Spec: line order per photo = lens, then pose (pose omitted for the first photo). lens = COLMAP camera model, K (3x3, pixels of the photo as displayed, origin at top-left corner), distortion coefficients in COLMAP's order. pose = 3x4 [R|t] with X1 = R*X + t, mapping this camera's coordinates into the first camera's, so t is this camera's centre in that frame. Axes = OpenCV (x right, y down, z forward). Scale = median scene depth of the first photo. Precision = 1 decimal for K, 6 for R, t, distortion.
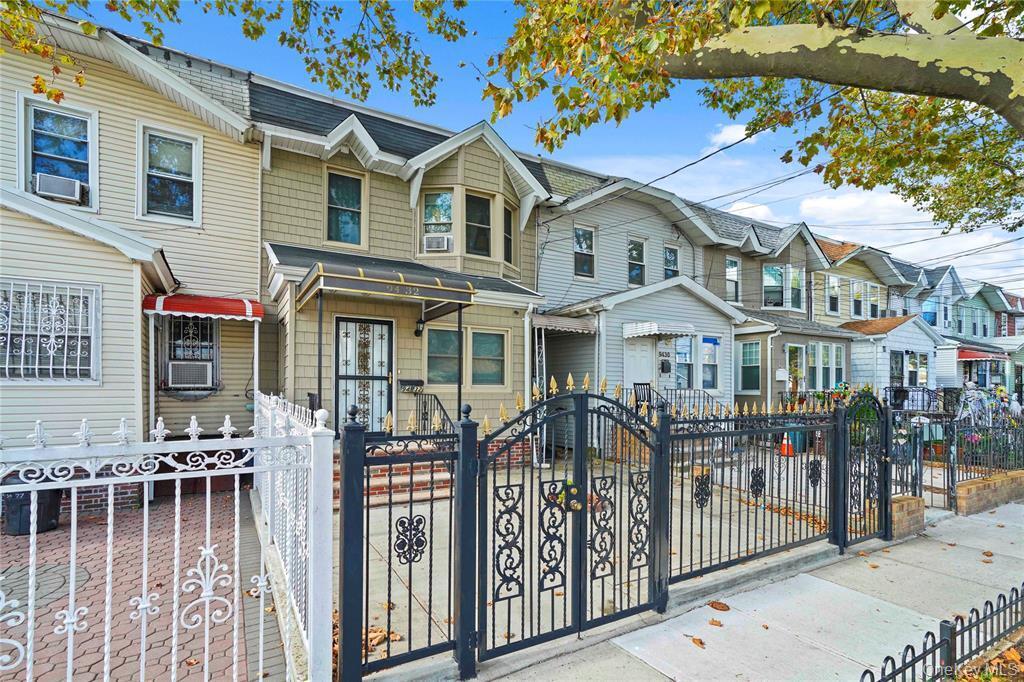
lens RADIAL K [[503.4, 0, 513.1], [0, 503.4, 325.0], [0, 0, 1]] dist [0.000017, -0.000044]
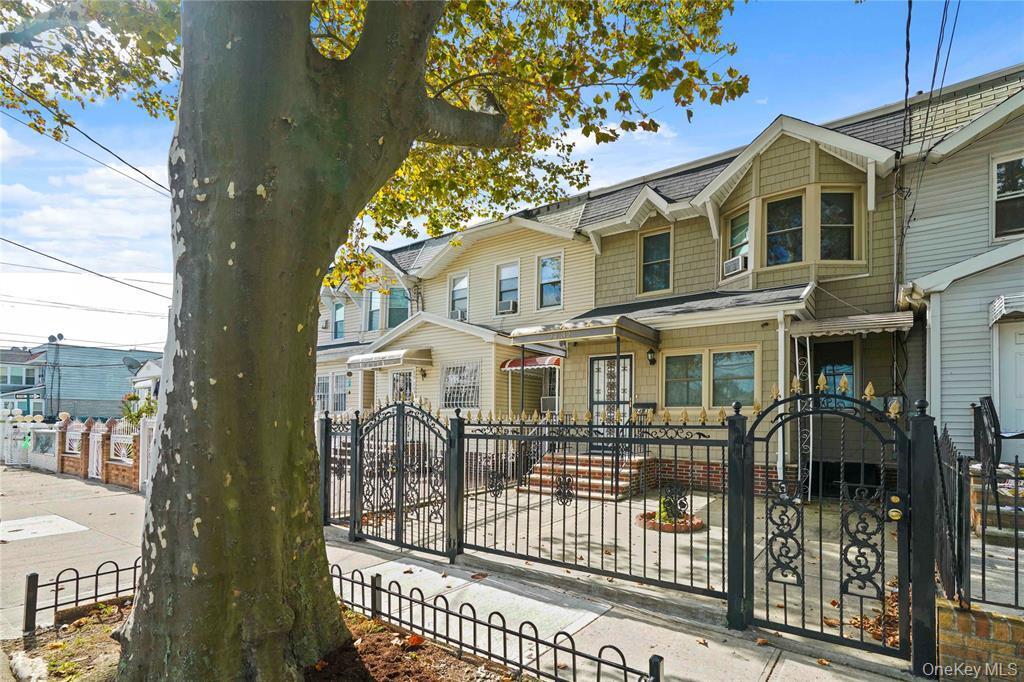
lens RADIAL K [[474.2, 0, 512.0], [0, 474.2, 341.0], [0, 0, 1]] dist [0.000976, 0.000174]
pose [[0.407156, -0.151498, -0.900707, 0.669995], [0.109406, 0.987137, -0.116580, 0.061440], [0.906782, -0.051077, 0.418494, 0.273613]]
